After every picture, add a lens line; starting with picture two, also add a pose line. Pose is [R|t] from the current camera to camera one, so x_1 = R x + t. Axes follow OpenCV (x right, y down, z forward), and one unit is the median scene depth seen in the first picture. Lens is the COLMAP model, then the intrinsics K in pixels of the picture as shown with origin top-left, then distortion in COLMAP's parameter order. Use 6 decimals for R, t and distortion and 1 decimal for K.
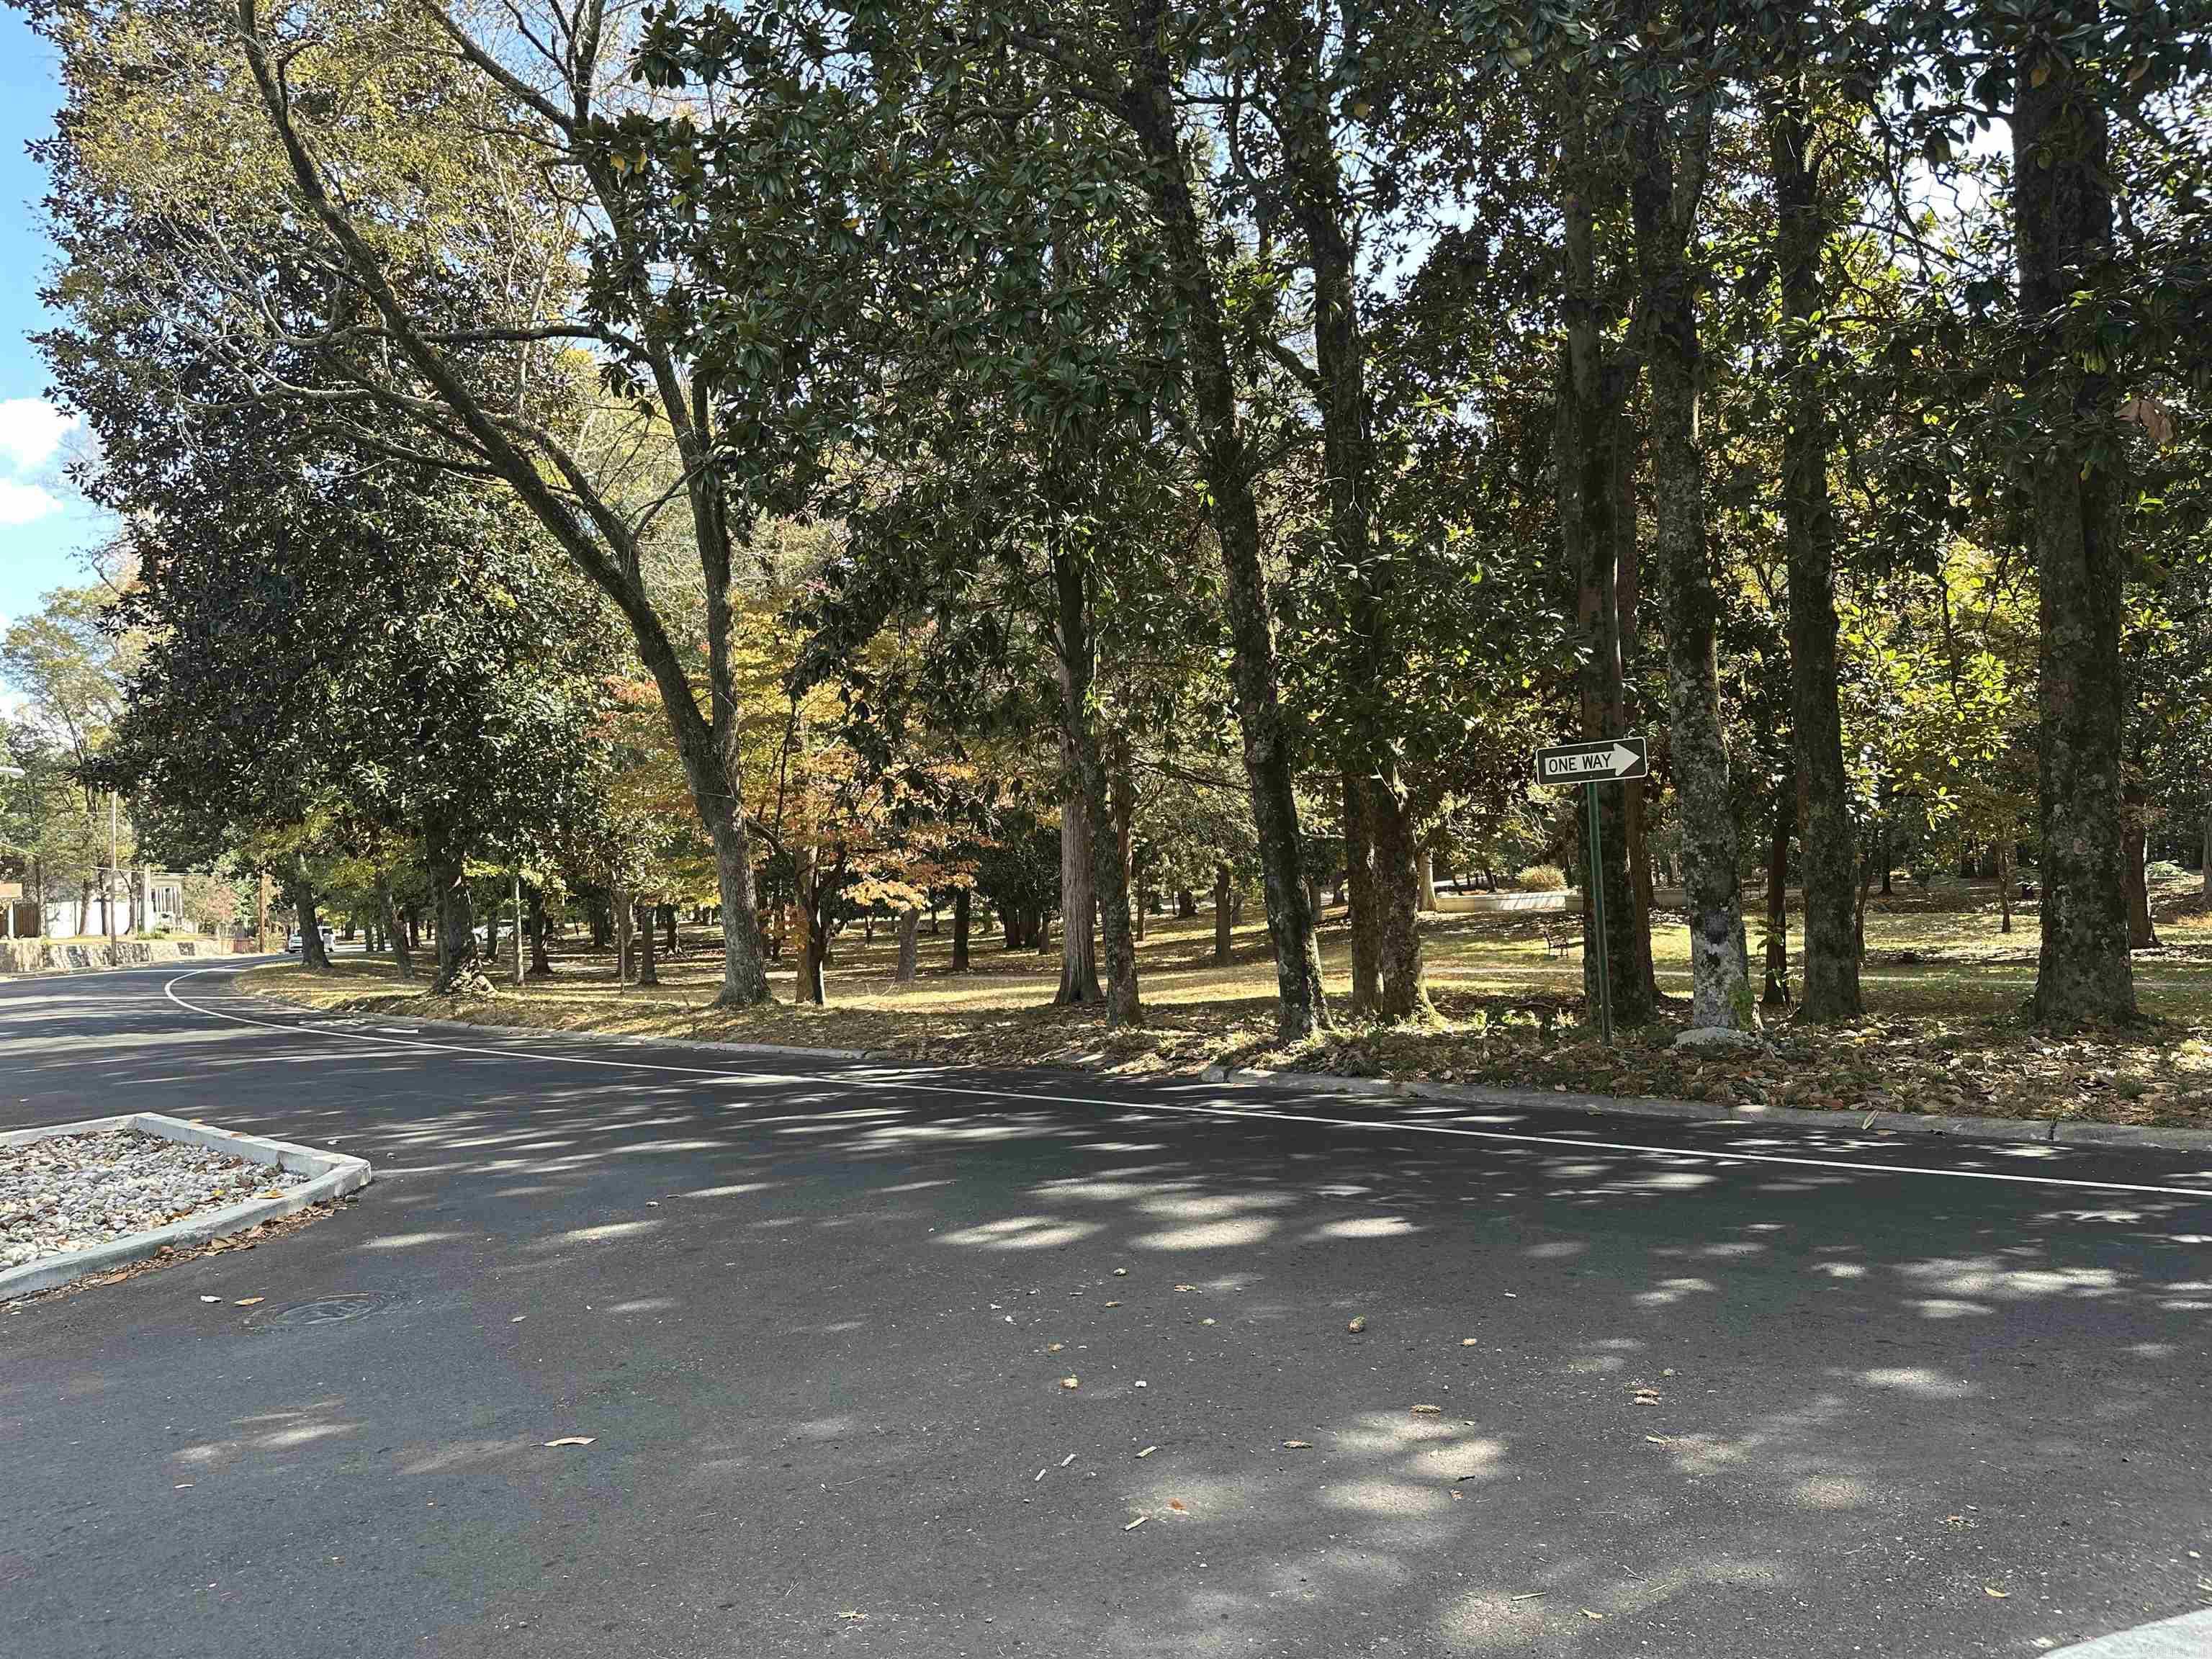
lens RADIAL K [[1509.0, 0, 1119.8], [0, 1509.0, 826.7], [0, 0, 1]] dist [0.062885, -0.063619]
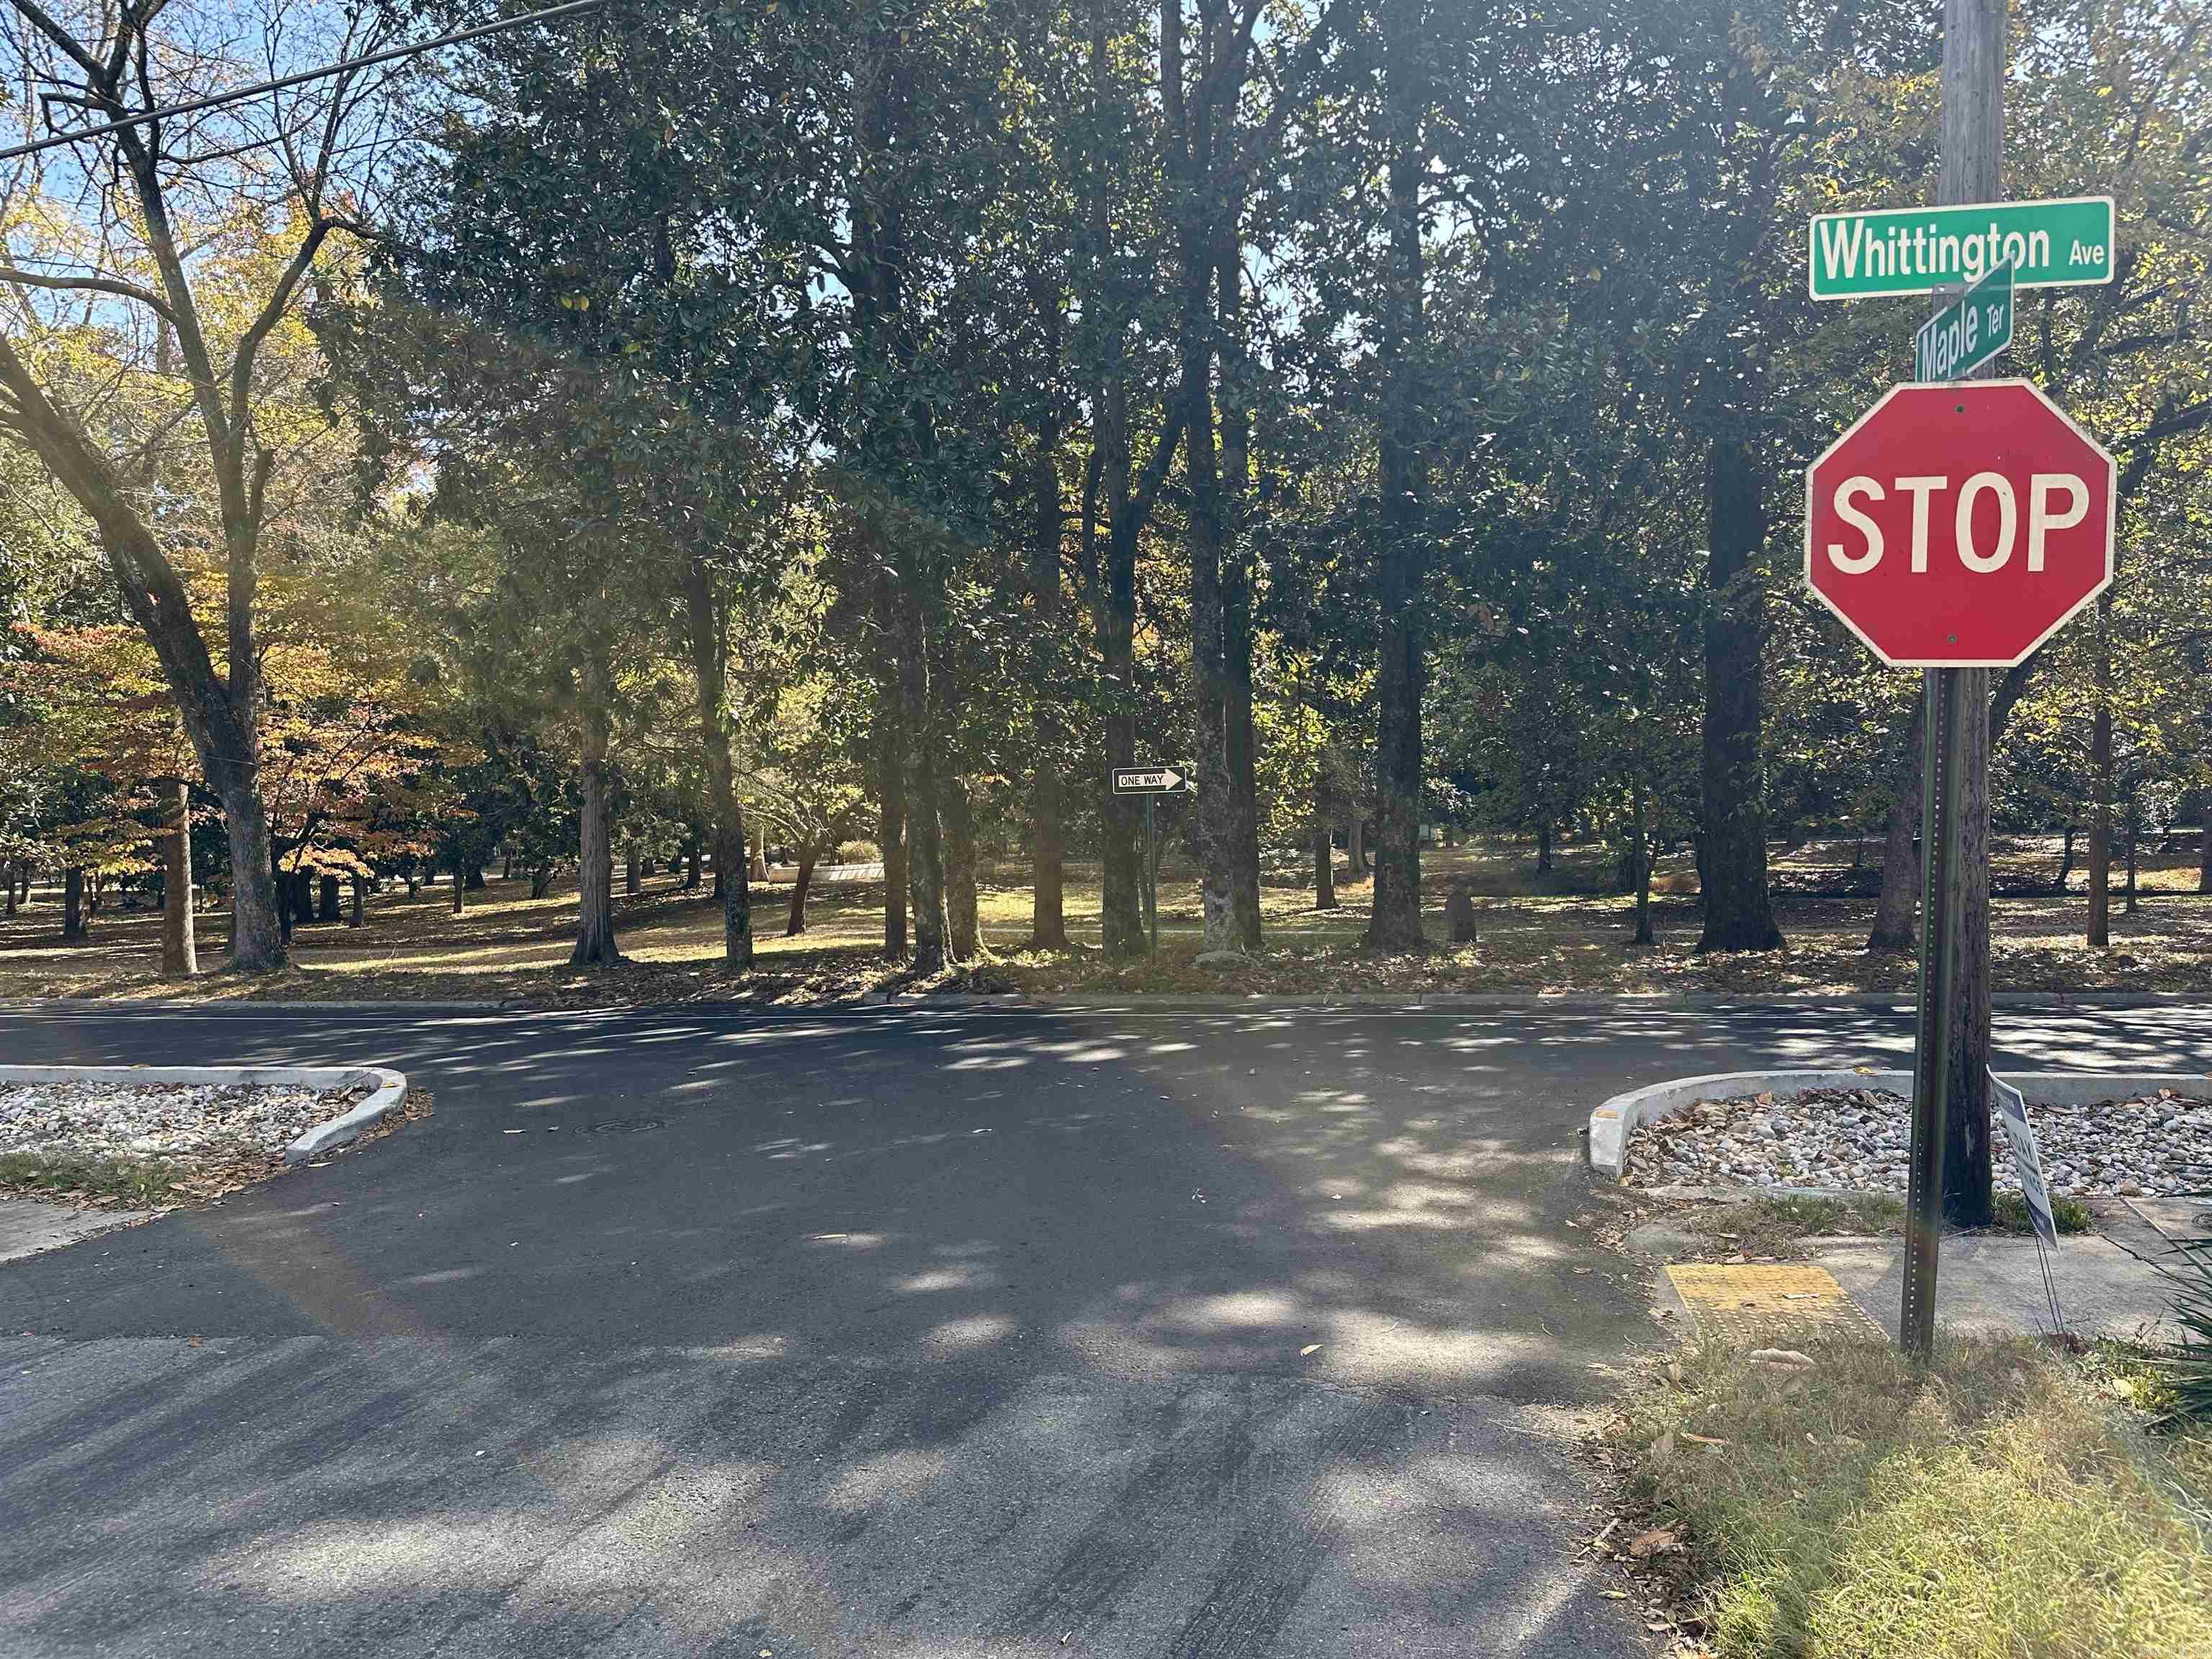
lens RADIAL K [[1509.0, 0, 1119.8], [0, 1509.0, 826.7], [0, 0, 1]] dist [0.062885, -0.063619]
pose [[0.894743, 0.016953, 0.446259, -0.272386], [-0.025444, 0.999591, 0.013042, -0.009229], [-0.445855, -0.023024, 0.894809, -0.231375]]
